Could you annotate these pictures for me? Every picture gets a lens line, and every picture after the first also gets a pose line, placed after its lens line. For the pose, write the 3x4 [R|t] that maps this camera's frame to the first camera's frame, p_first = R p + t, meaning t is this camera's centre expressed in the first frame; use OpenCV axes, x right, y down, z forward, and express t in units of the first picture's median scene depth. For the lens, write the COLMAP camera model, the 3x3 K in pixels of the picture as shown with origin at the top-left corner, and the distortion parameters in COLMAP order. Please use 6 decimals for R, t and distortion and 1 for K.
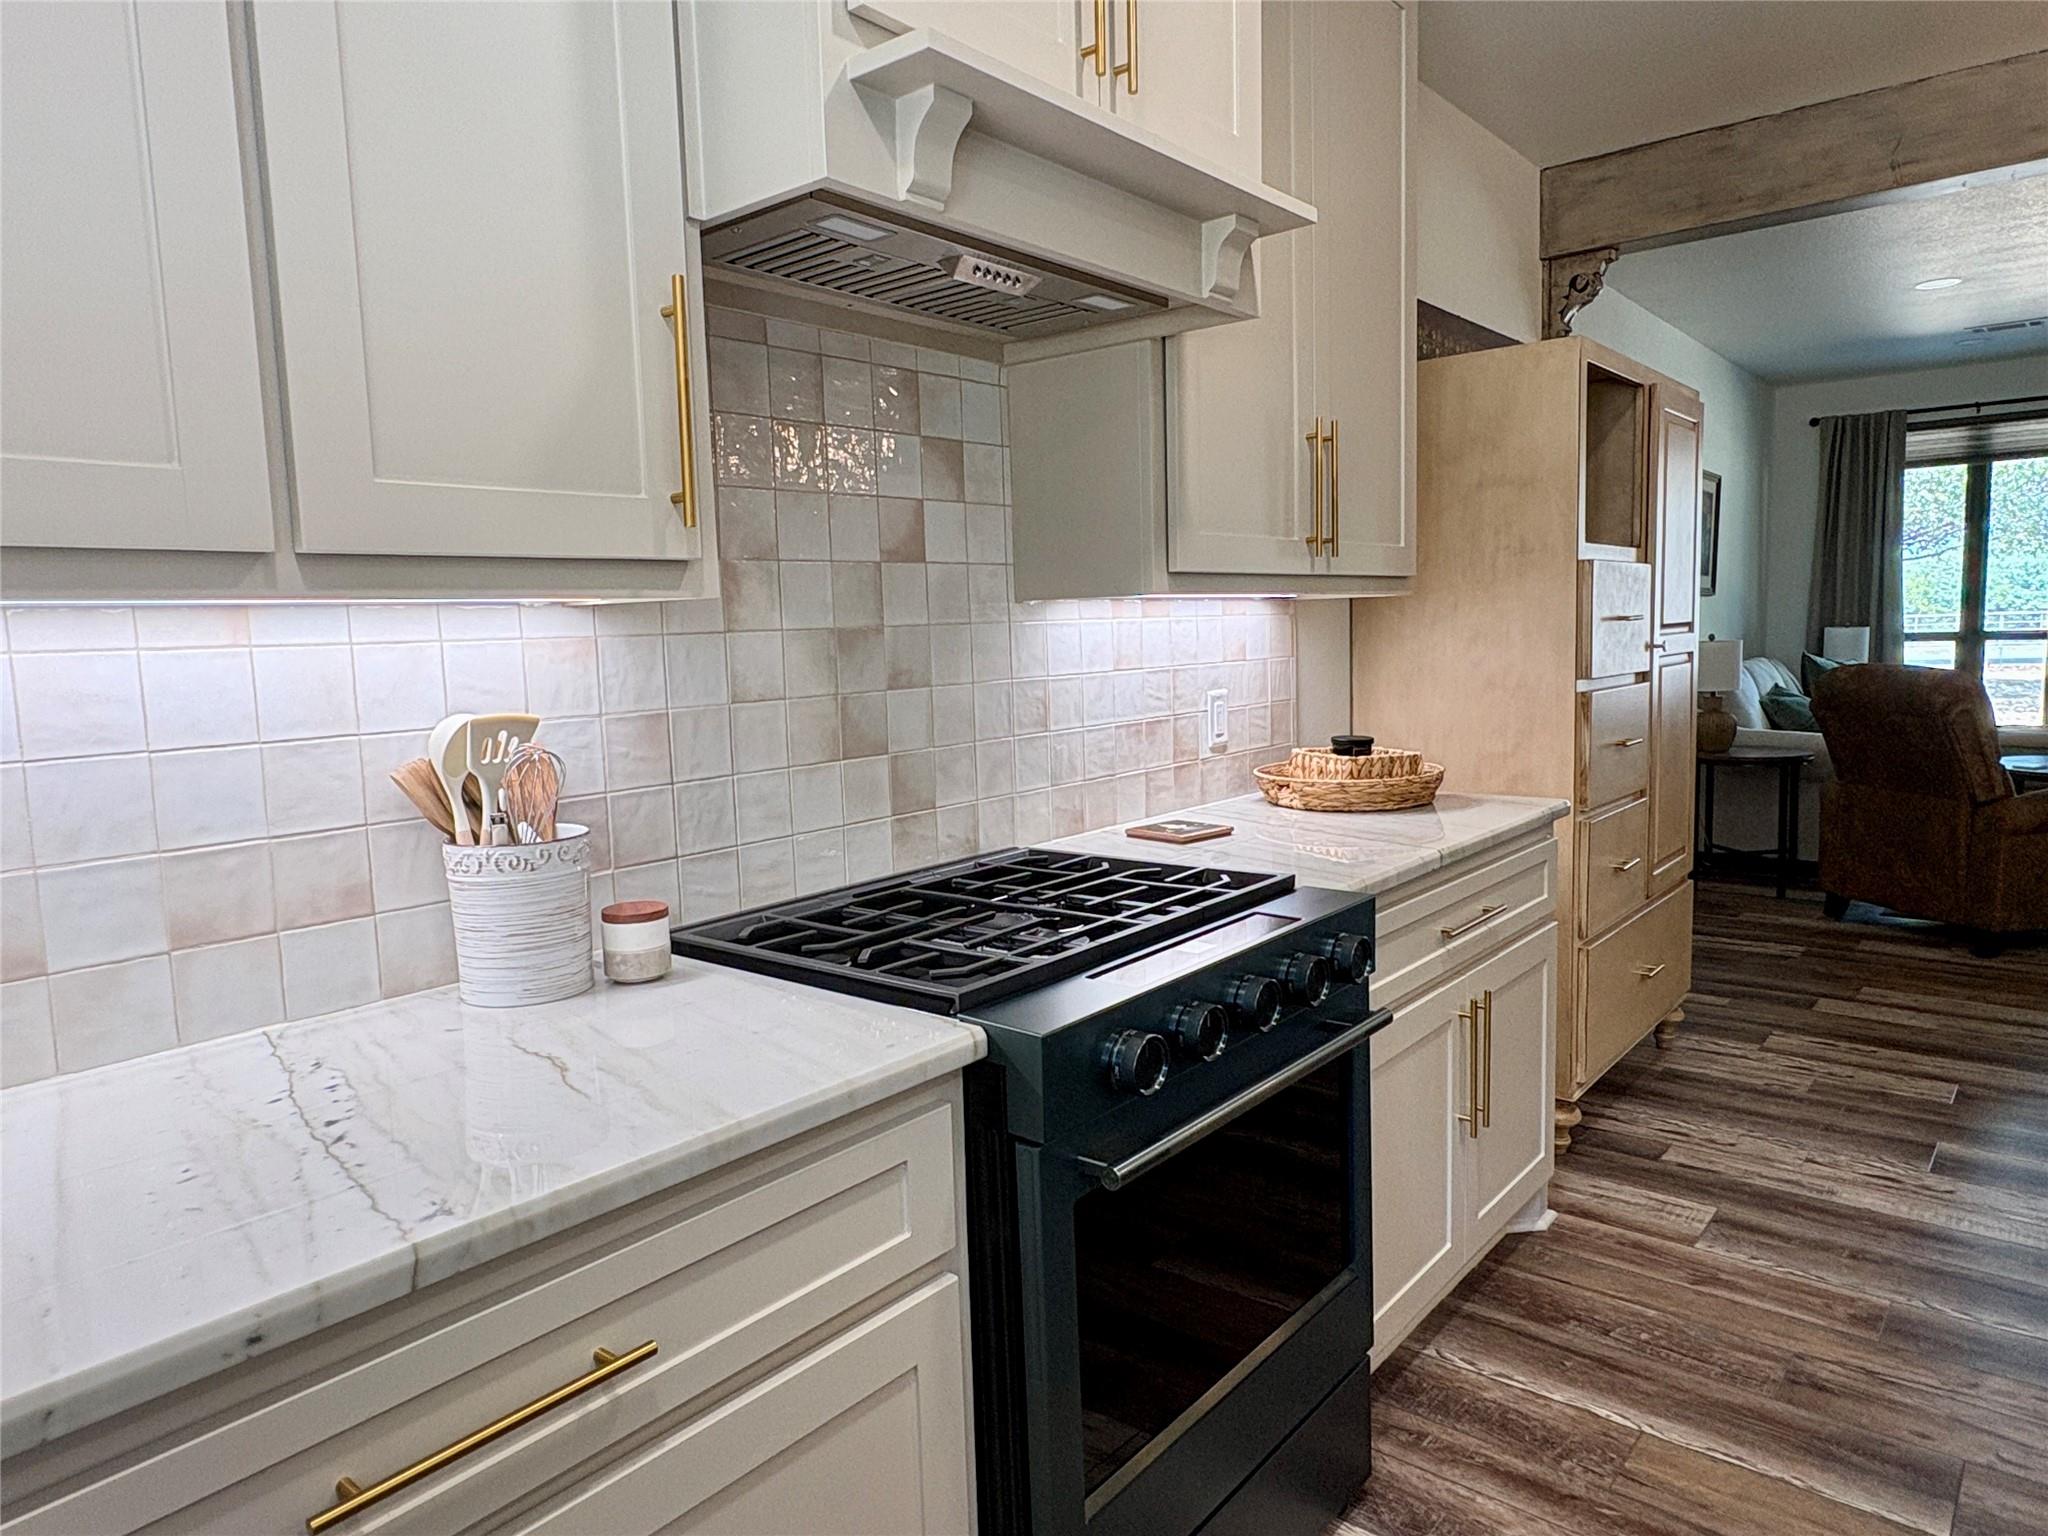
lens RADIAL K [[1289.5, 0, 1024.0], [0, 1289.5, 768.0], [0, 0, 1]] dist [-0.002129, -0.000425]
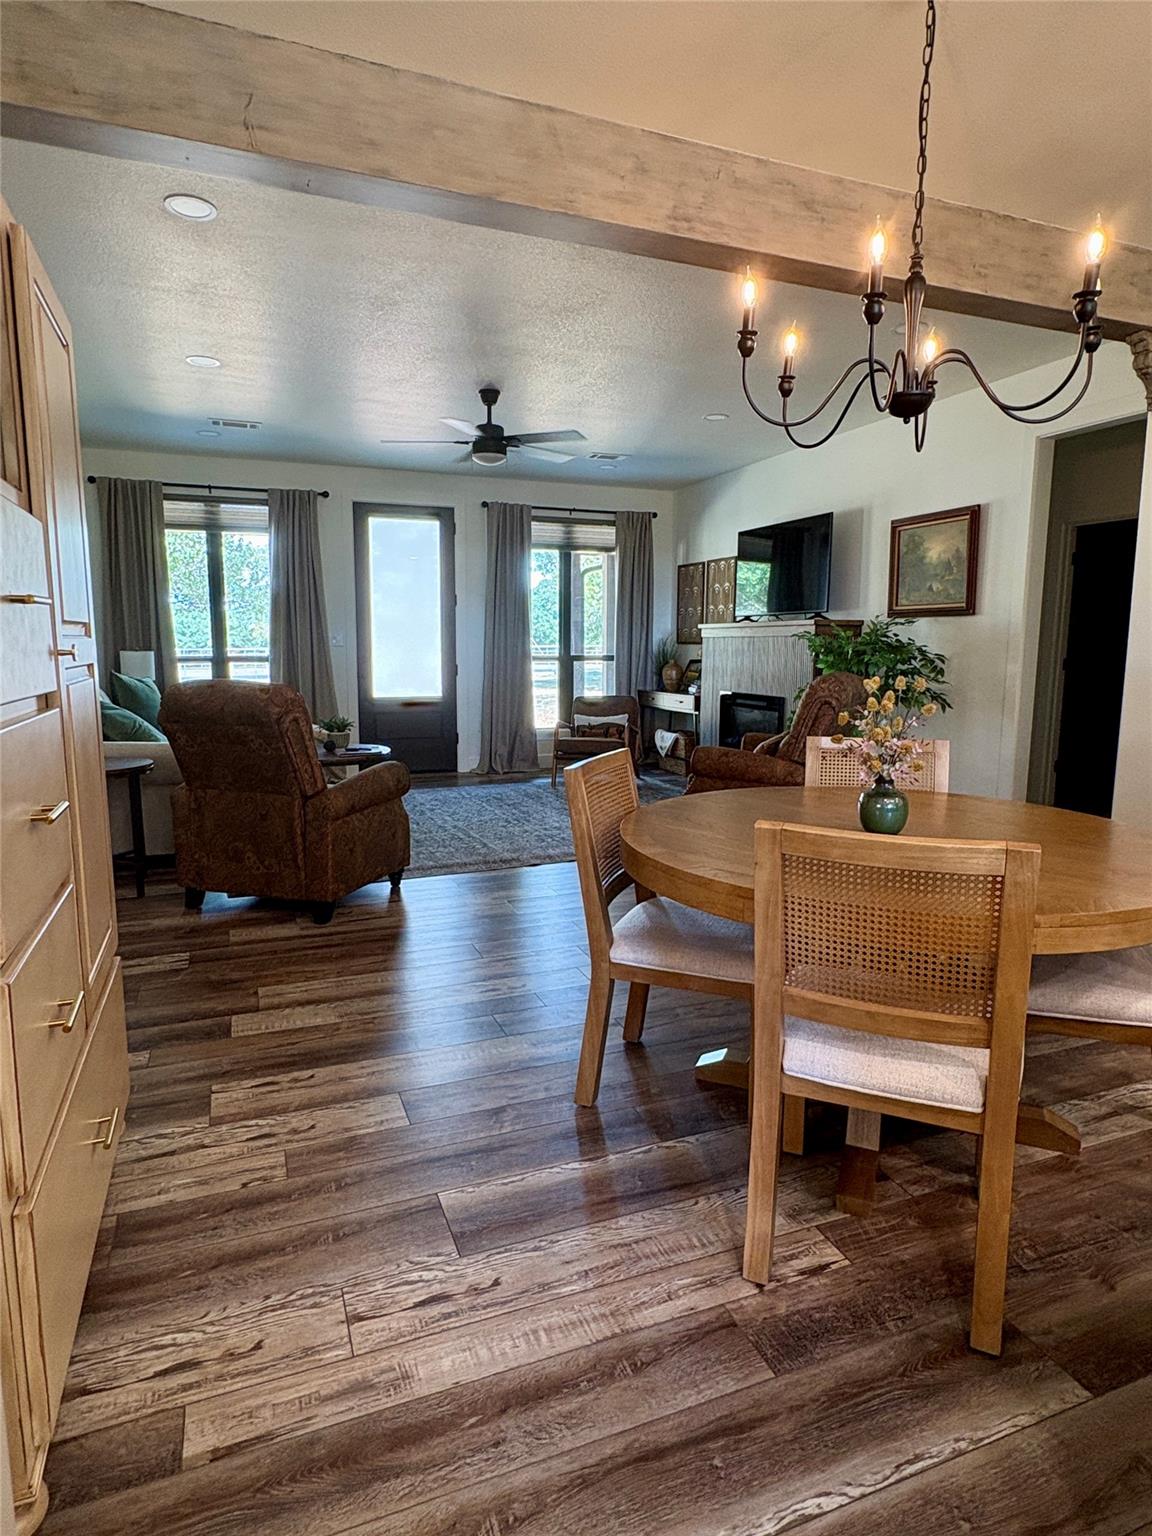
lens RADIAL K [[876.6, 0, 576.0], [0, 876.6, 768.0], [0, 0, 1]] dist [-0.006191, 0.000694]
pose [[0.475669, -0.096297, 0.874337, 0.173773], [0.080209, 0.994597, 0.065906, -0.035061], [-0.875960, 0.038780, 0.480823, 0.436189]]
